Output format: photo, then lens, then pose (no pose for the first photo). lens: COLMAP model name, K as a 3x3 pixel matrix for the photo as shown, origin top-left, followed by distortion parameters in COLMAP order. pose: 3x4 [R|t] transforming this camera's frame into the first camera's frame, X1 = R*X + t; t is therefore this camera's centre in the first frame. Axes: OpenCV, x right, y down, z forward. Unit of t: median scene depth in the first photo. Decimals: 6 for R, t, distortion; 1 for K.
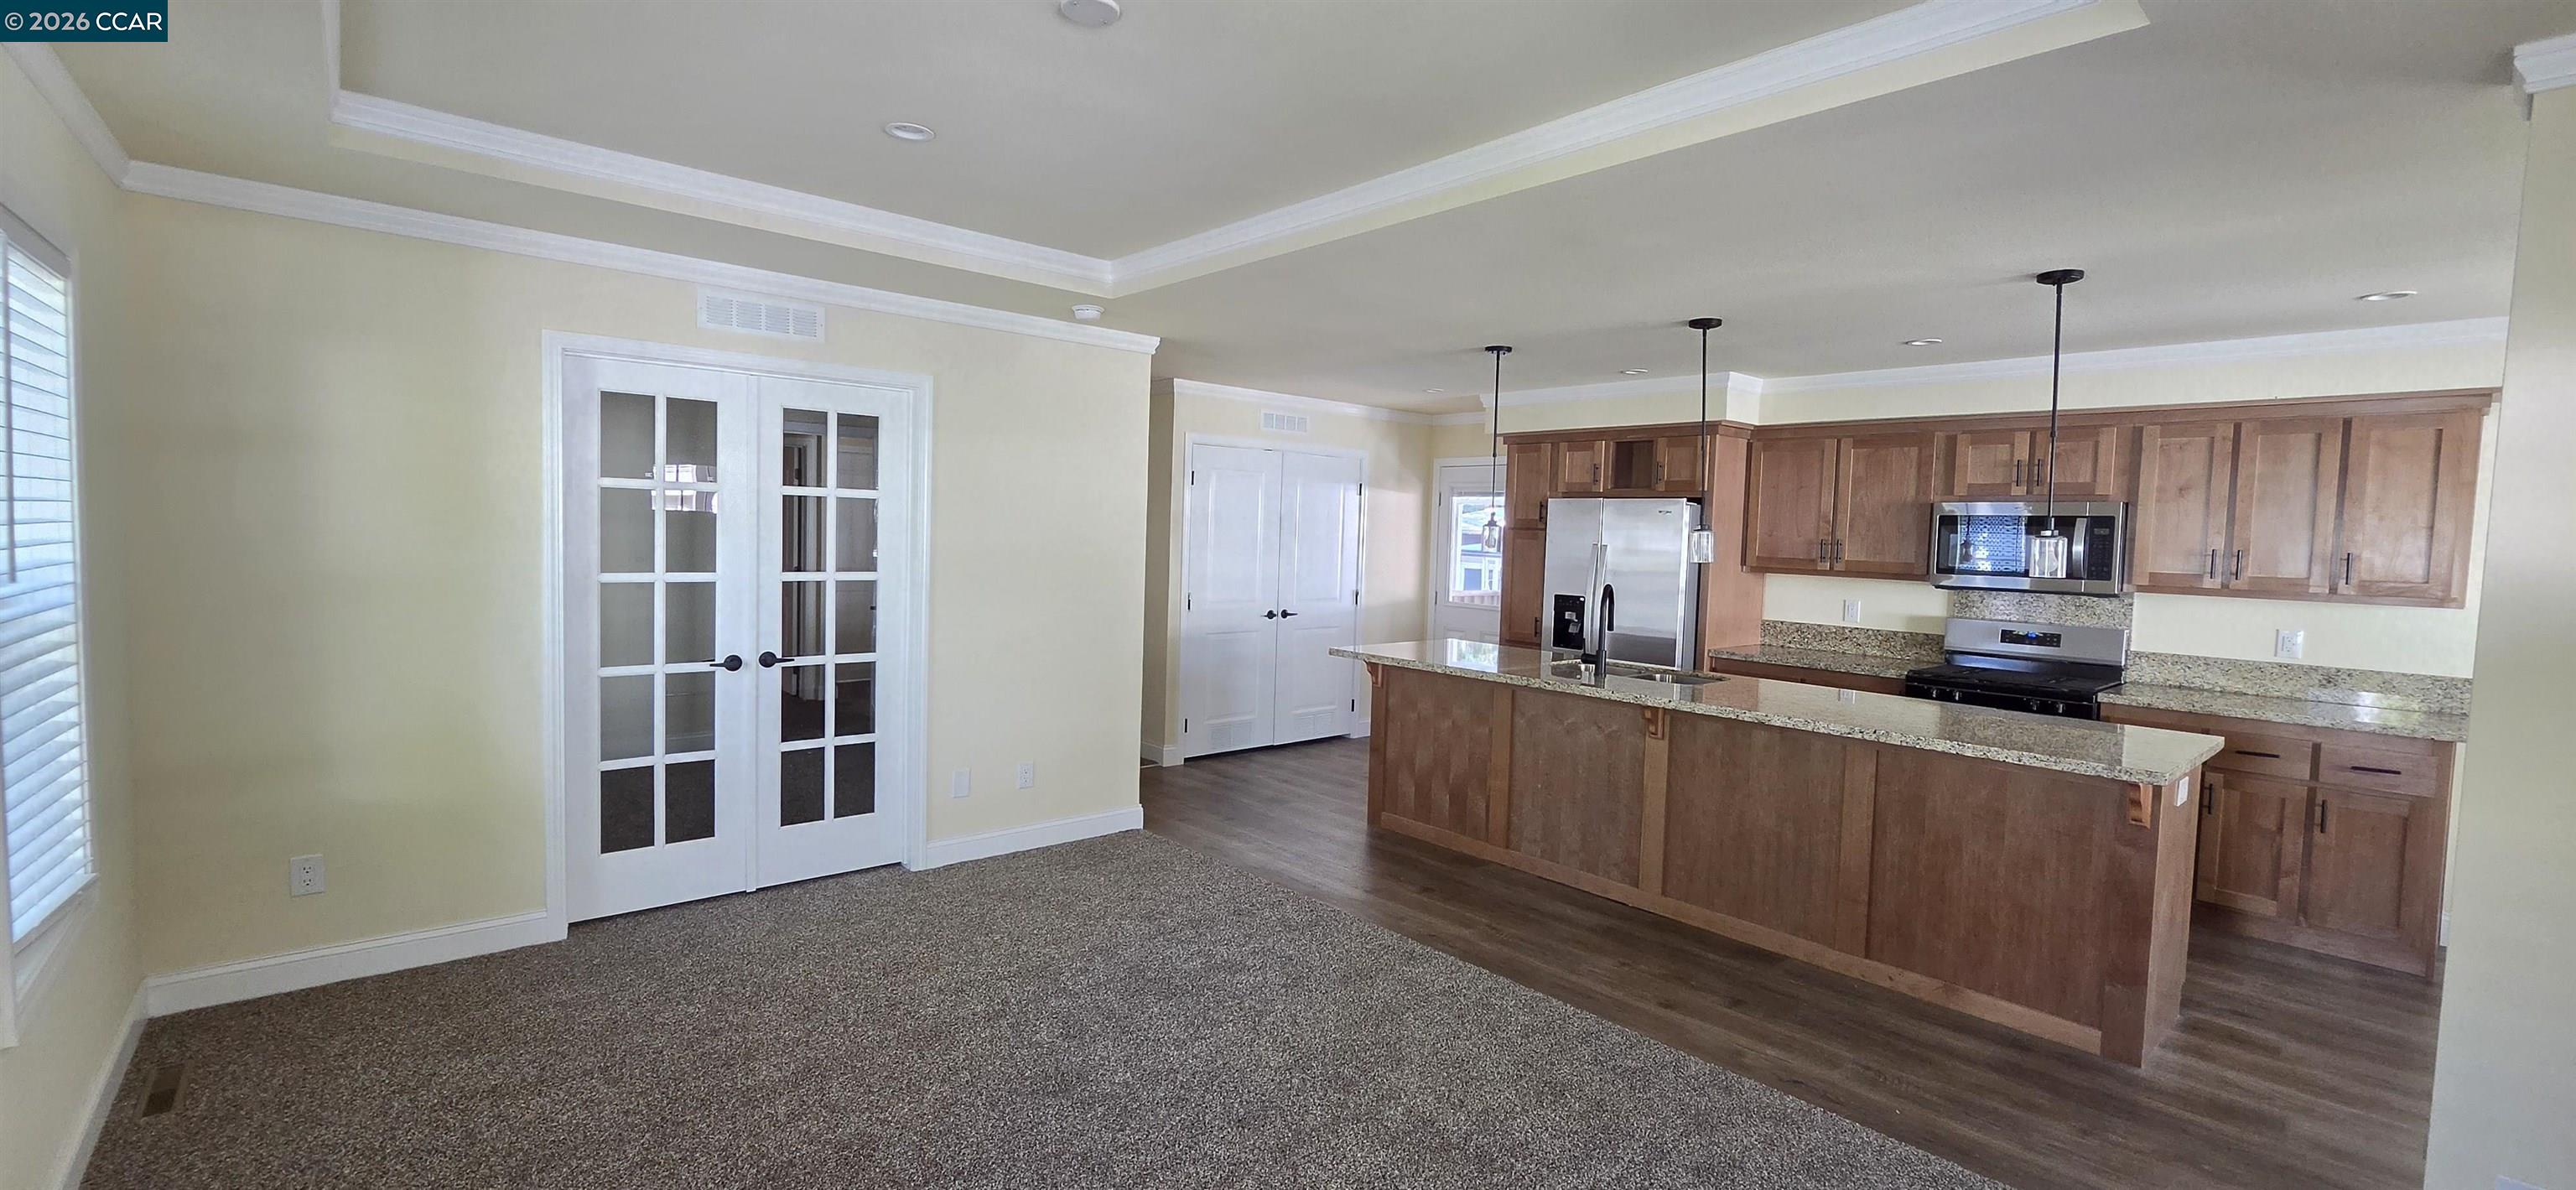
lens RADIAL K [[1058.8, 0, 1296.0], [0, 1058.8, 576.5], [0, 0, 1]] dist [-0.003558, 0.000596]
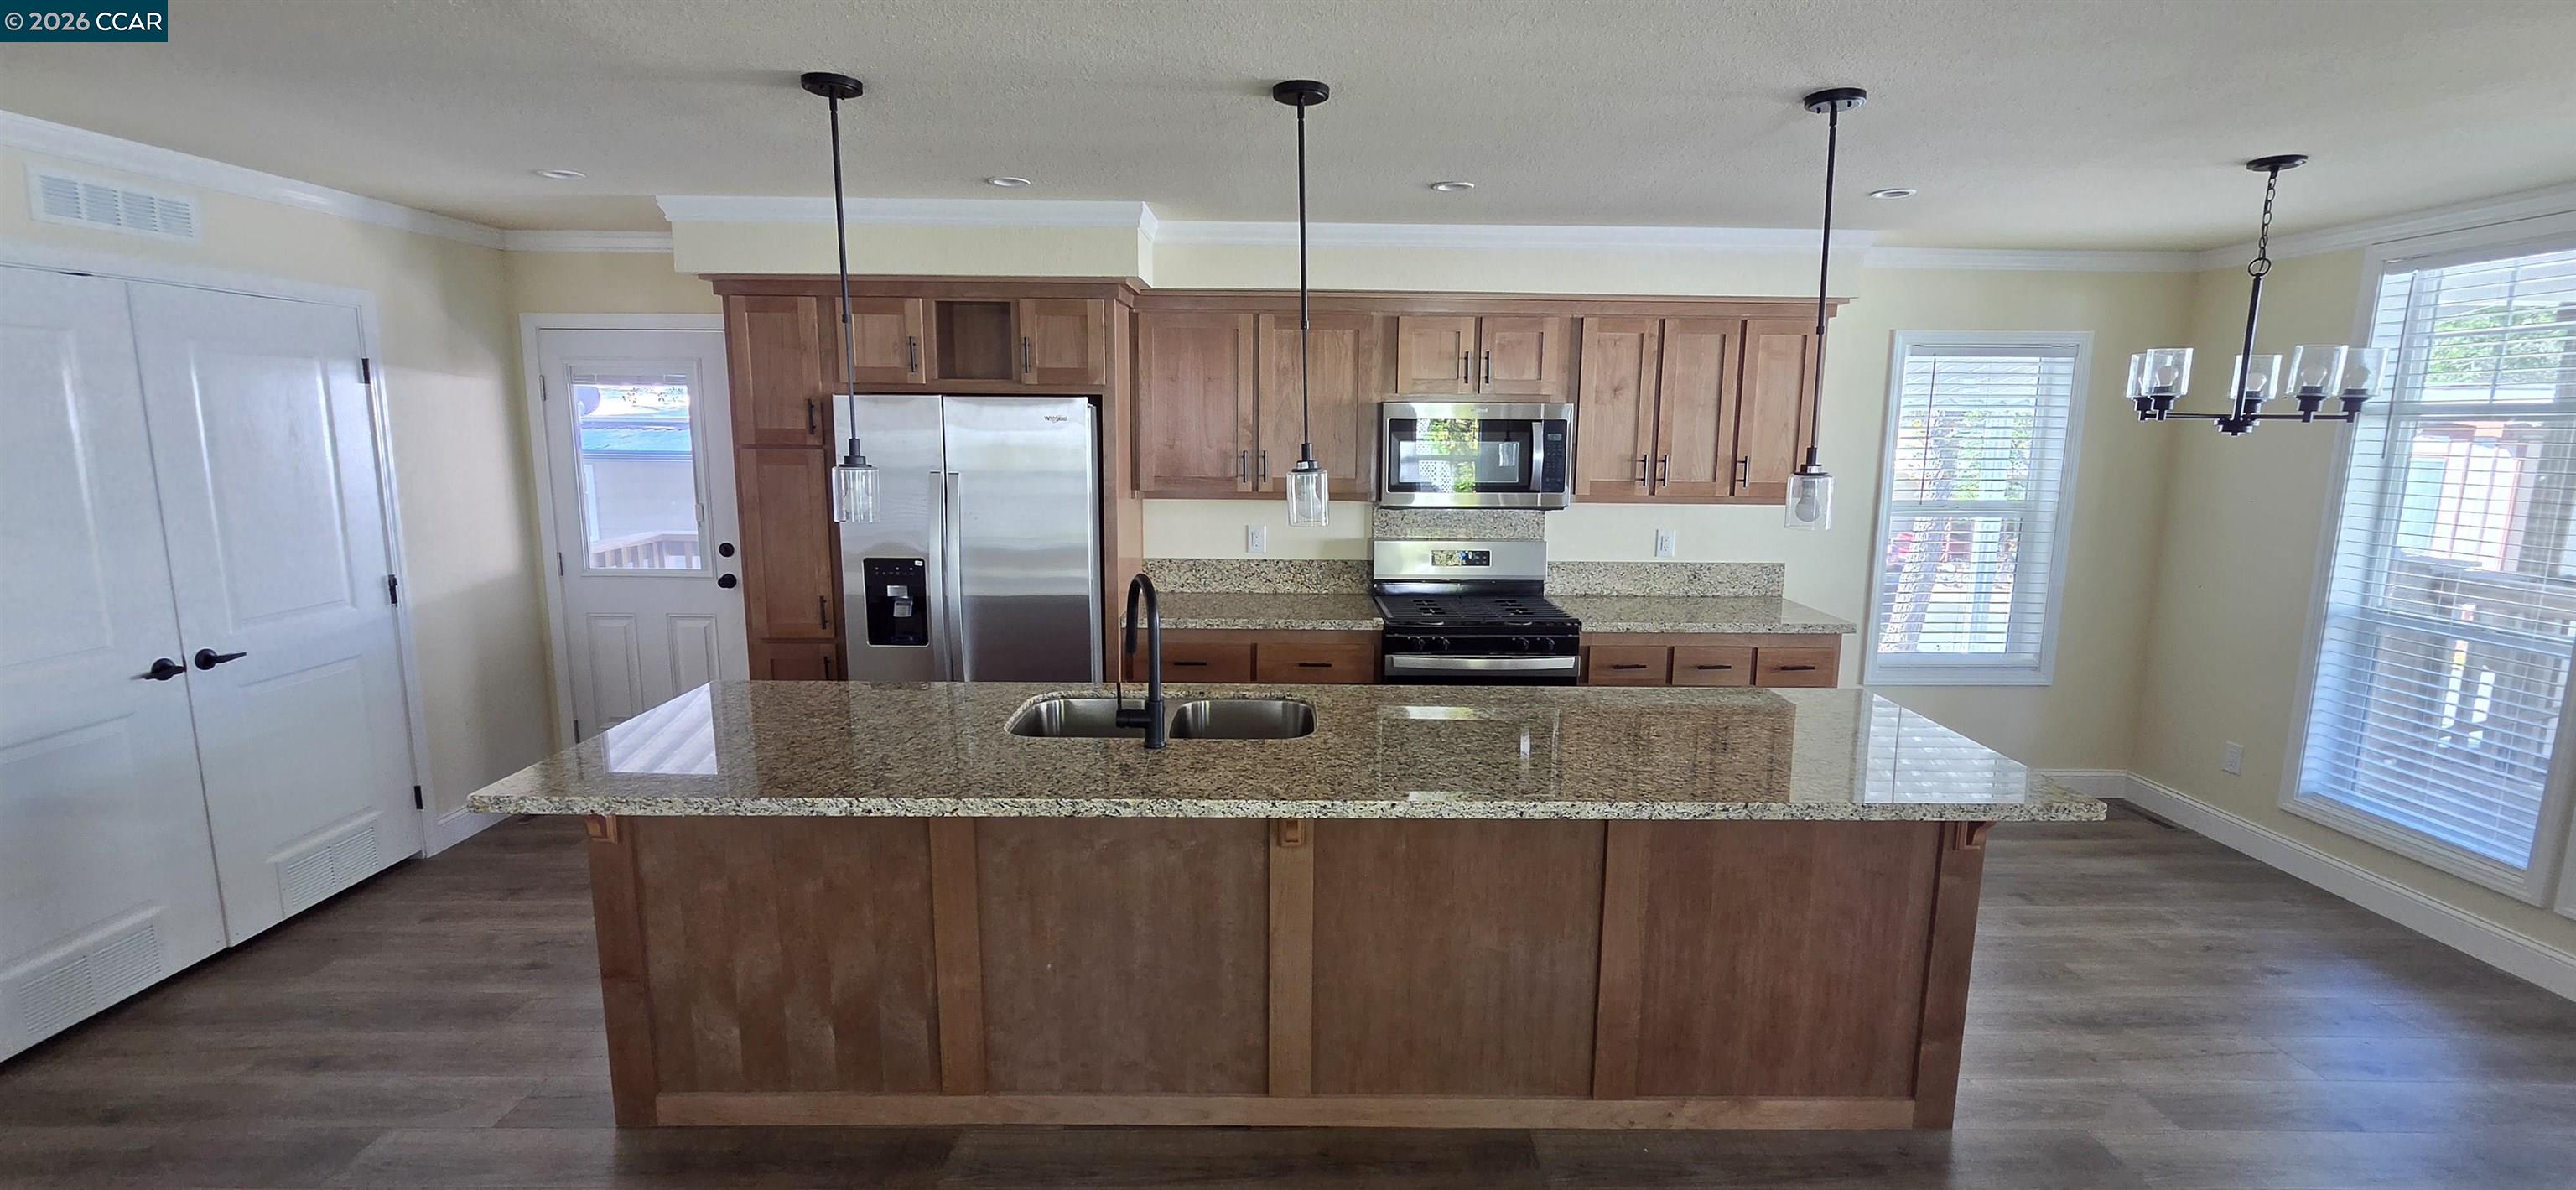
lens RADIAL K [[1058.8, 0, 1304.8], [0, 1058.8, 585.0], [0, 0, 1]] dist [-0.003558, 0.000596]
pose [[0.654572, -0.145220, 0.741921, -0.050221], [0.044728, 0.987097, 0.153748, -0.064800], [-0.754675, -0.067455, 0.652622, 0.559197]]
